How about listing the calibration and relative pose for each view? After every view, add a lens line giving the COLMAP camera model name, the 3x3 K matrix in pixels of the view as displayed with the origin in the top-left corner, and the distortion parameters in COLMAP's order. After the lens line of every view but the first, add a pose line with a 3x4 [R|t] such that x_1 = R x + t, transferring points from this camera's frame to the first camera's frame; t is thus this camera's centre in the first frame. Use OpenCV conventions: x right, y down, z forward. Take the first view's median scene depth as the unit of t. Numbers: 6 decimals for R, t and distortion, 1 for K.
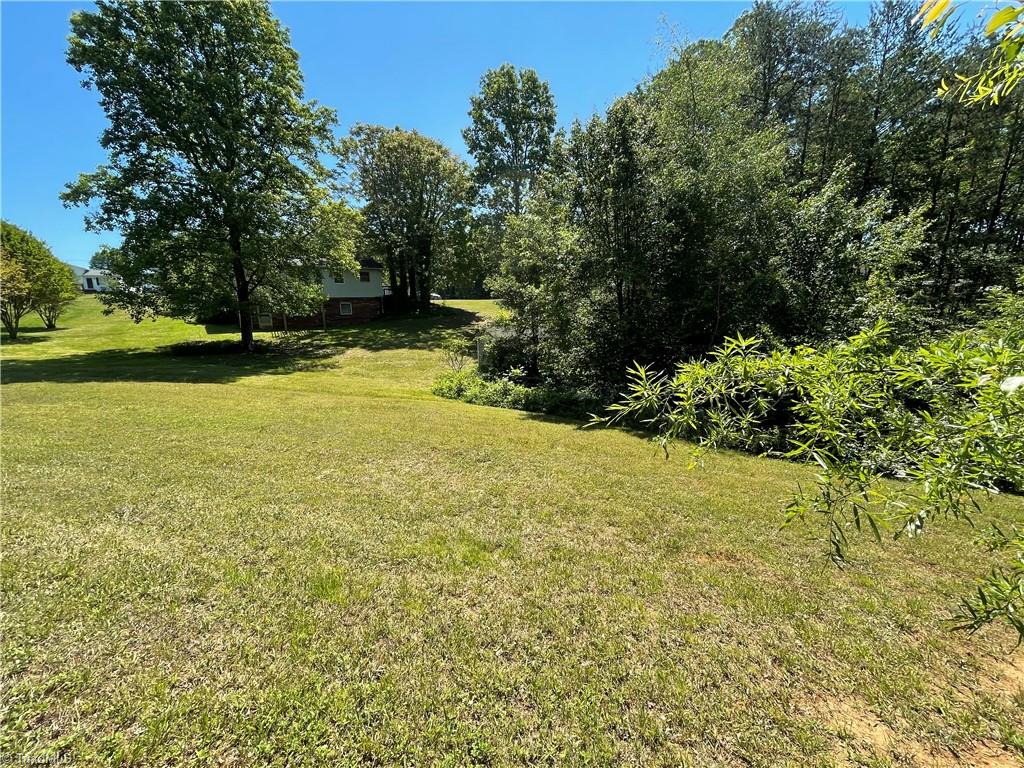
lens RADIAL K [[426.9, 0, 512.0], [0, 426.9, 384.0], [0, 0, 1]] dist [-0.000598, -0.000036]
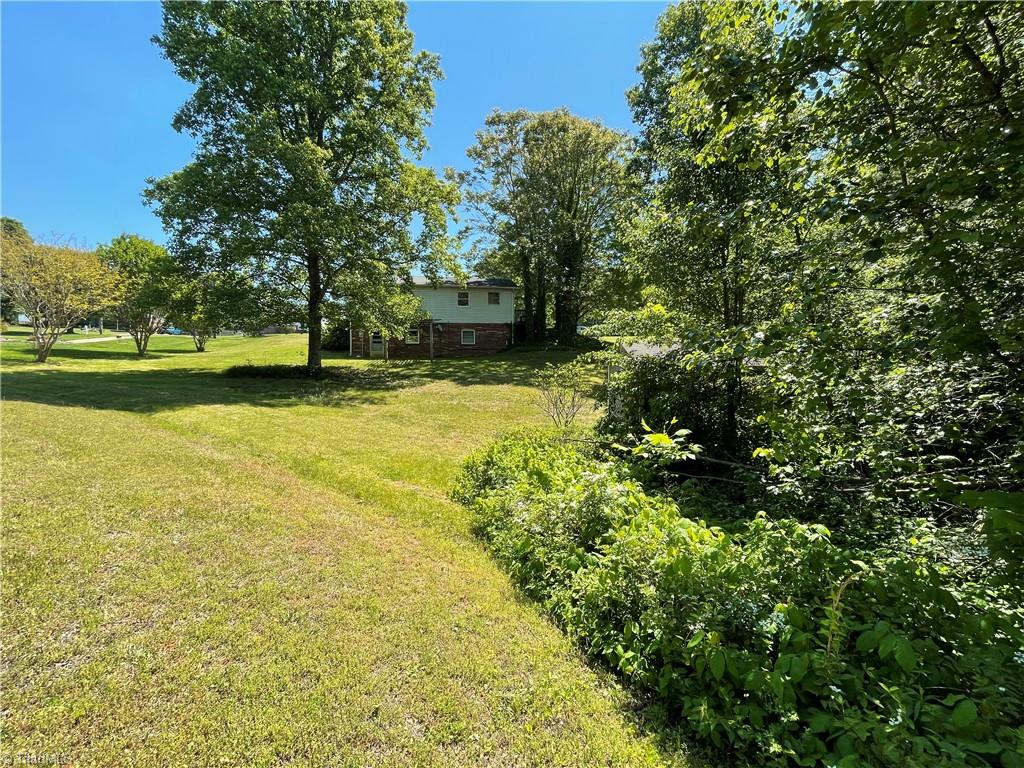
lens RADIAL K [[426.9, 0, 512.0], [0, 426.9, 384.0], [0, 0, 1]] dist [-0.000598, -0.000036]
pose [[0.914715, 0.042986, -0.401807, 0.018256], [-0.091527, 0.990524, -0.102394, -0.016357], [0.393598, 0.130437, 0.909982, 0.390444]]
